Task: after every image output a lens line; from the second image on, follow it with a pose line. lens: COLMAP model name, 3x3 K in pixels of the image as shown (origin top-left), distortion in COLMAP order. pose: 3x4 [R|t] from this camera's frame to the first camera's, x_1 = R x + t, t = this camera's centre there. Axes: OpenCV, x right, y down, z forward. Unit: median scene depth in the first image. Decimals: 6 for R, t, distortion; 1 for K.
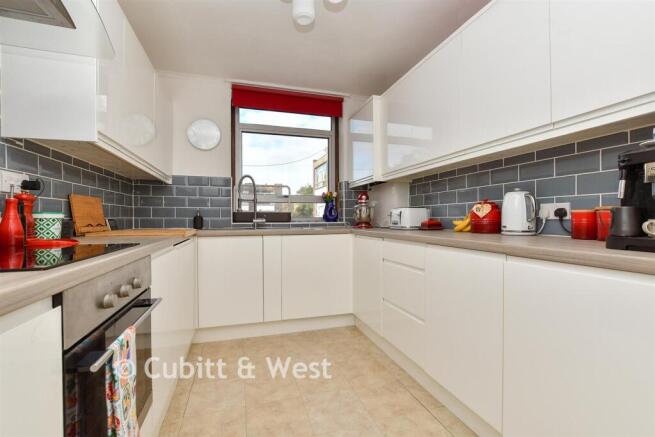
lens RADIAL K [[301.0, 0, 327.5], [0, 301.0, 218.5], [0, 0, 1]] dist [-0.001110, -0.000086]
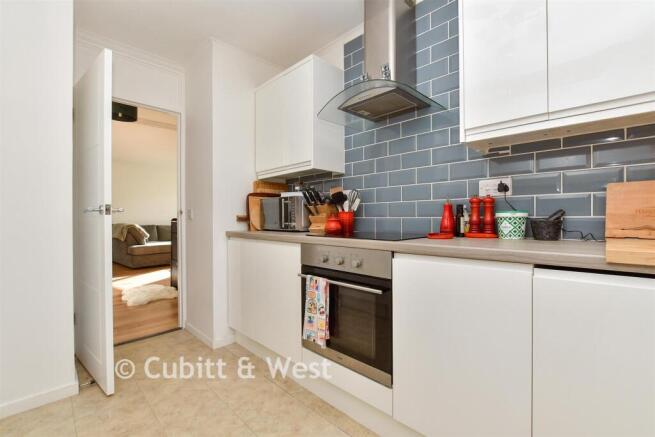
lens RADIAL K [[288.3, 0, 359.6], [0, 288.3, 218.4], [0, 0, 1]] dist [-0.046280, 0.000068]
pose [[0.851933, -0.002034, 0.523647, -0.169052], [0.003402, 0.999993, -0.001650, -0.001087], [-0.523640, 0.003188, 0.851933, 0.570577]]
